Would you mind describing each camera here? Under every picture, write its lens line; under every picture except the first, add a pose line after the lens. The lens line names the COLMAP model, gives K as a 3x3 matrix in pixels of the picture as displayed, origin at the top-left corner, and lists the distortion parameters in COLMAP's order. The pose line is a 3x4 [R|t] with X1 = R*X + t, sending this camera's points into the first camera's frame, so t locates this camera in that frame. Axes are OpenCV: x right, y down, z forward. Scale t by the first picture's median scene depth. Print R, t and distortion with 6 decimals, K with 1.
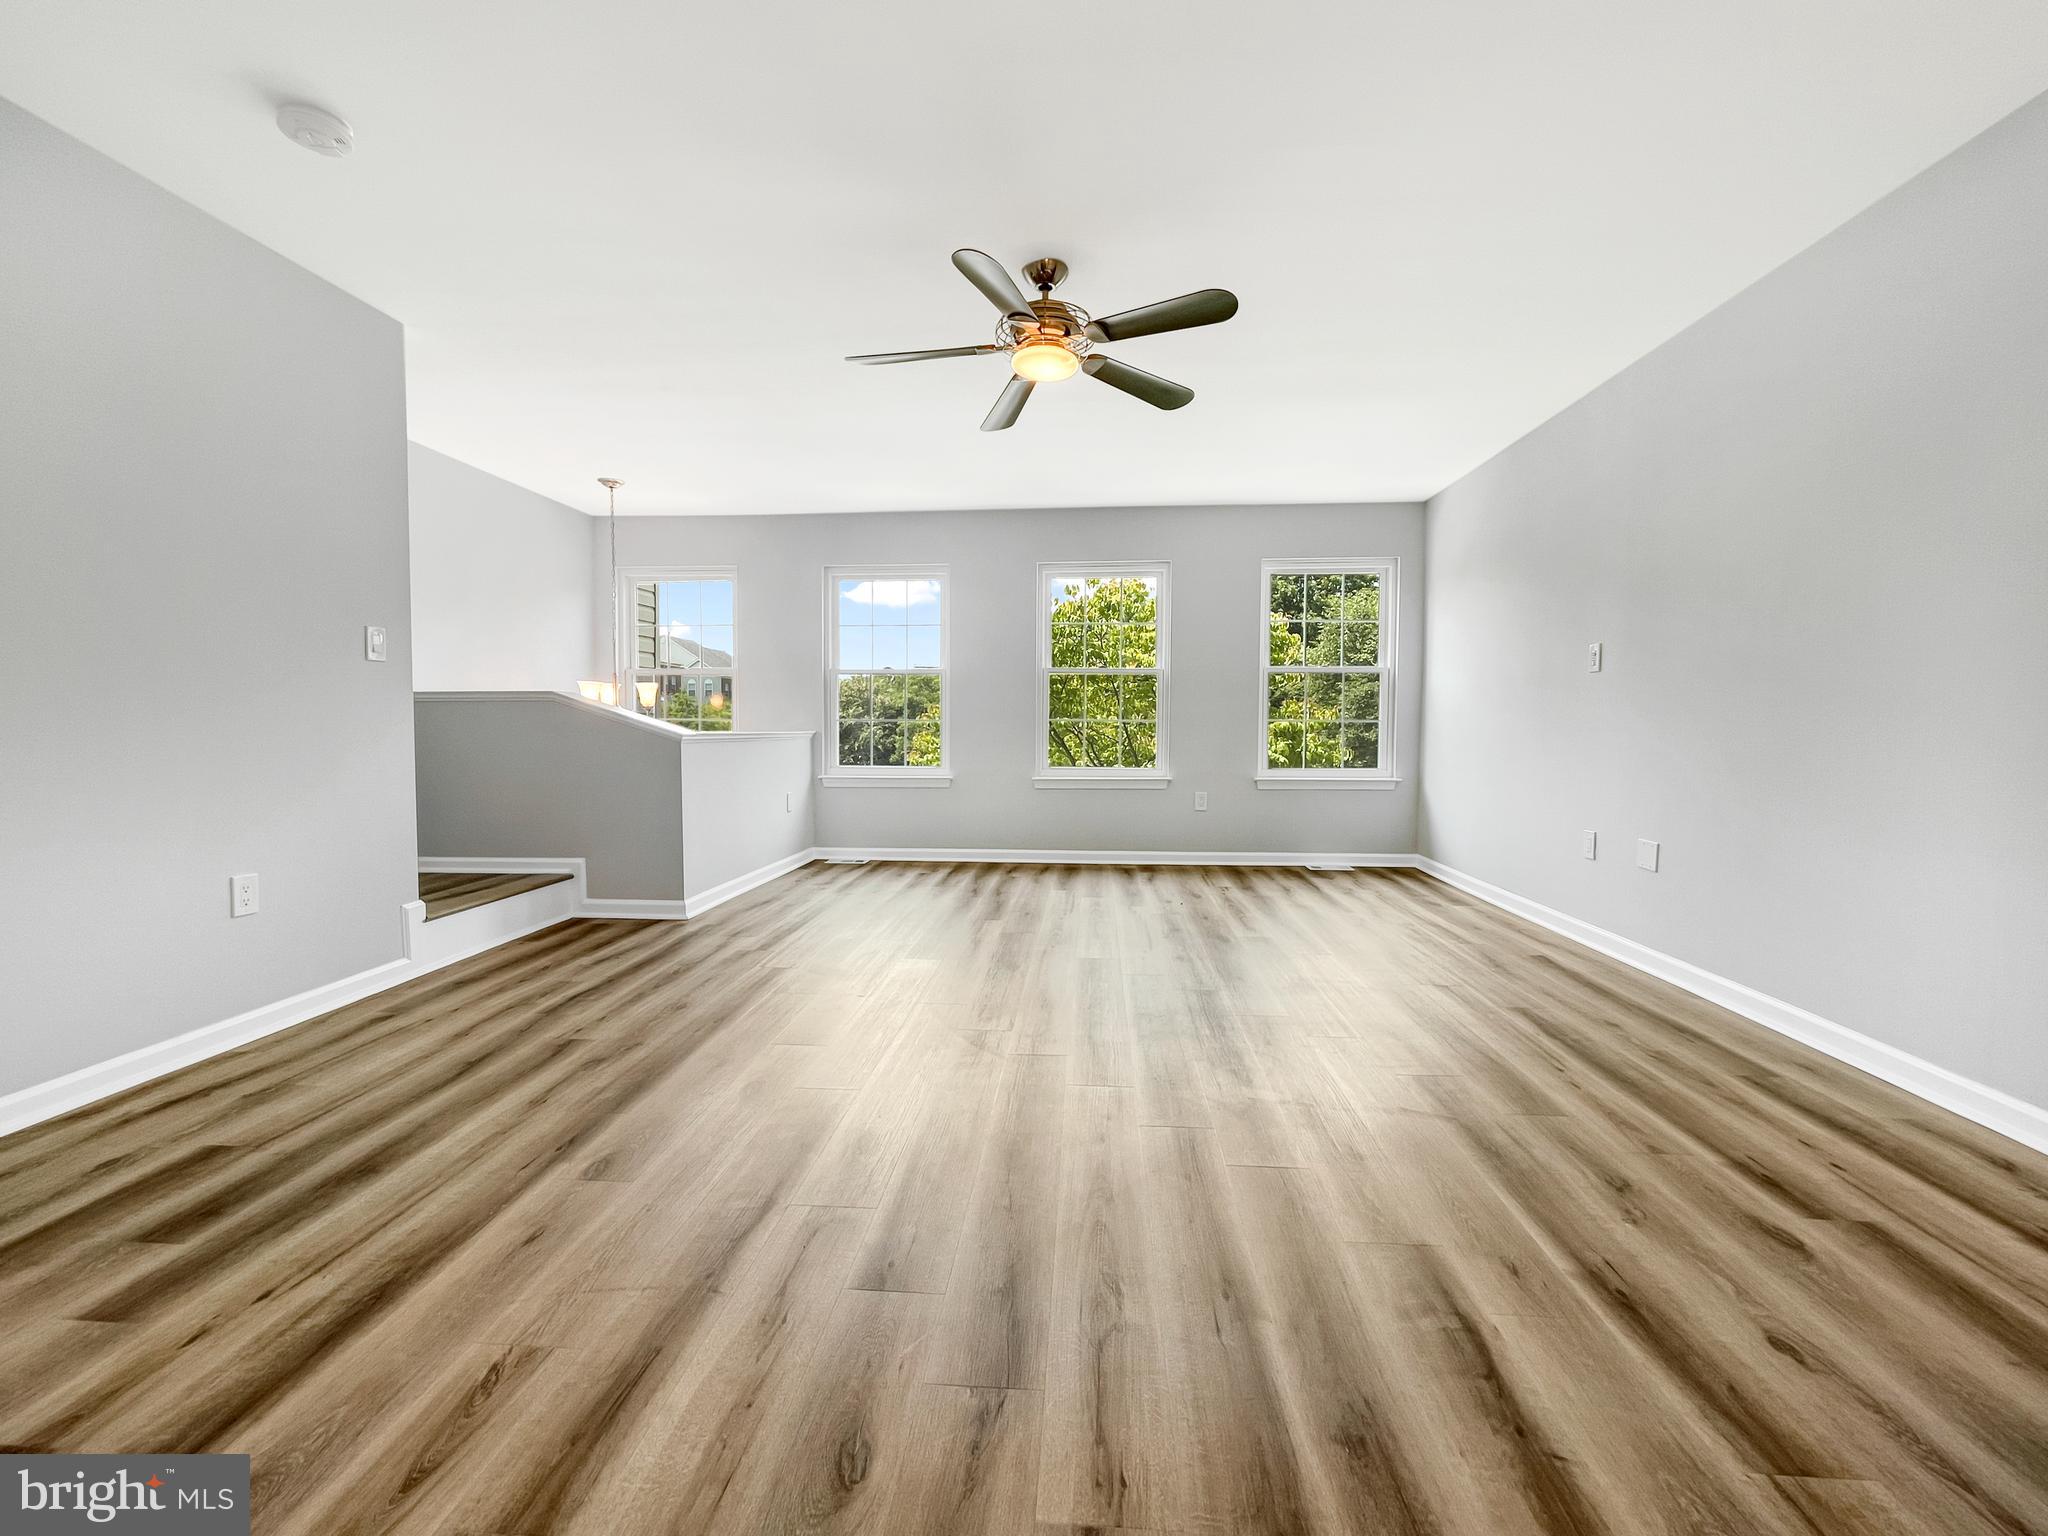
lens RADIAL K [[859.0, 0, 1024.0], [0, 859.0, 768.0], [0, 0, 1]] dist [-0.000611, 0.000042]
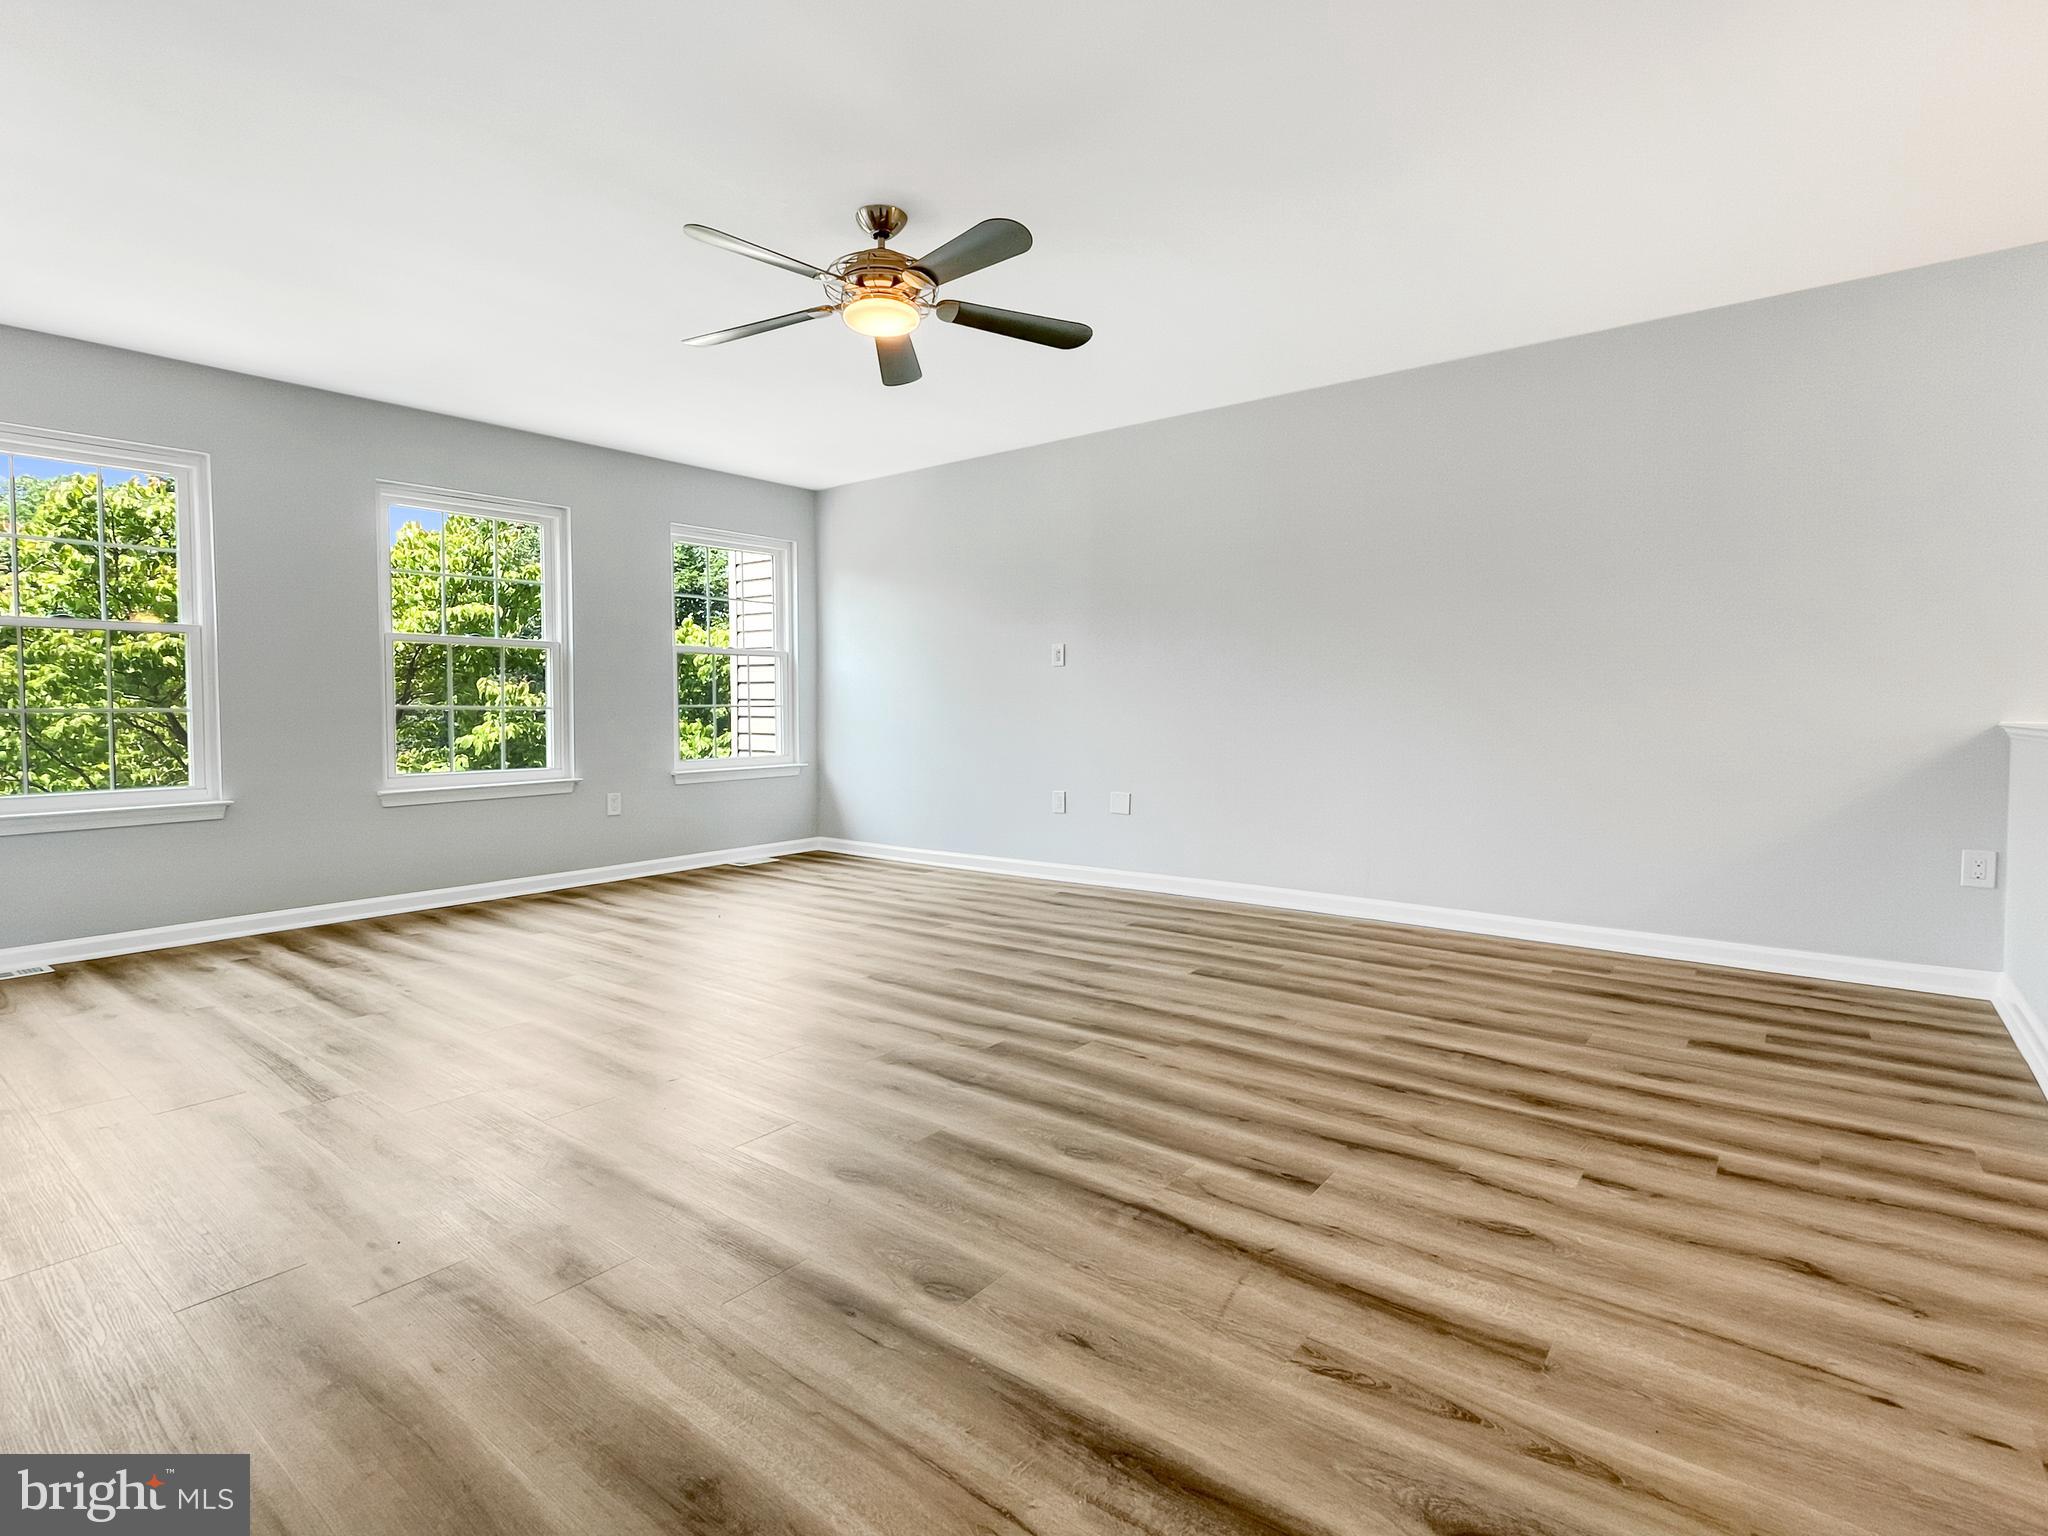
lens RADIAL K [[1005.7, 0, 1022.0], [0, 1005.7, 738.1], [0, 0, 1]] dist [0.000077, -0.000246]
pose [[0.555836, -0.030514, 0.830732, -0.715340], [0.051914, 0.998650, 0.001947, -0.012320], [-0.829669, 0.042044, 0.556670, 0.258064]]
